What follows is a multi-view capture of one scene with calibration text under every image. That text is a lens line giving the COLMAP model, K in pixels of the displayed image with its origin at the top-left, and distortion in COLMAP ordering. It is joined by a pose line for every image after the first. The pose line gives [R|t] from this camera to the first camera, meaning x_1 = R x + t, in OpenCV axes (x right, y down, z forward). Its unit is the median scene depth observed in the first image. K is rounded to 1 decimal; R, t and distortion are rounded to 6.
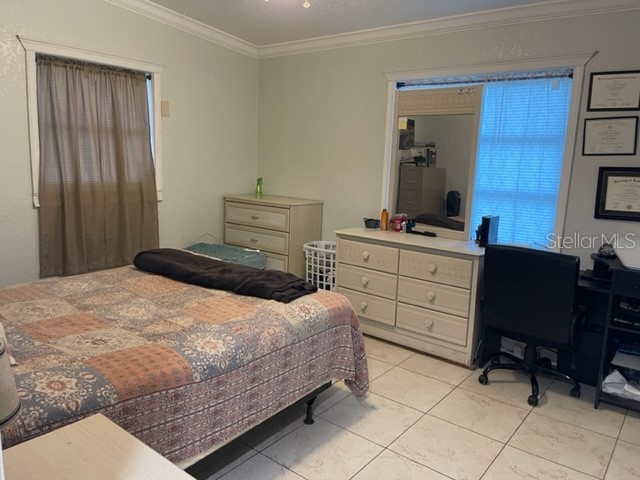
lens RADIAL K [[480.9, 0, 317.1], [0, 480.9, 240.8], [0, 0, 1]] dist [0.066839, -0.087129]
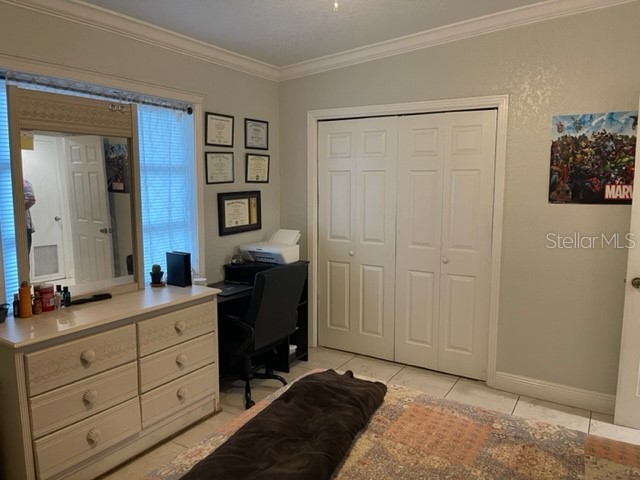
lens RADIAL K [[480.9, 0, 317.1], [0, 480.9, 240.8], [0, 0, 1]] dist [0.066839, -0.087129]
pose [[-0.120283, -0.161315, 0.979546, -0.618496], [0.164917, 0.969752, 0.179953, -0.210932], [-0.978945, 0.183189, -0.090041, 0.891638]]
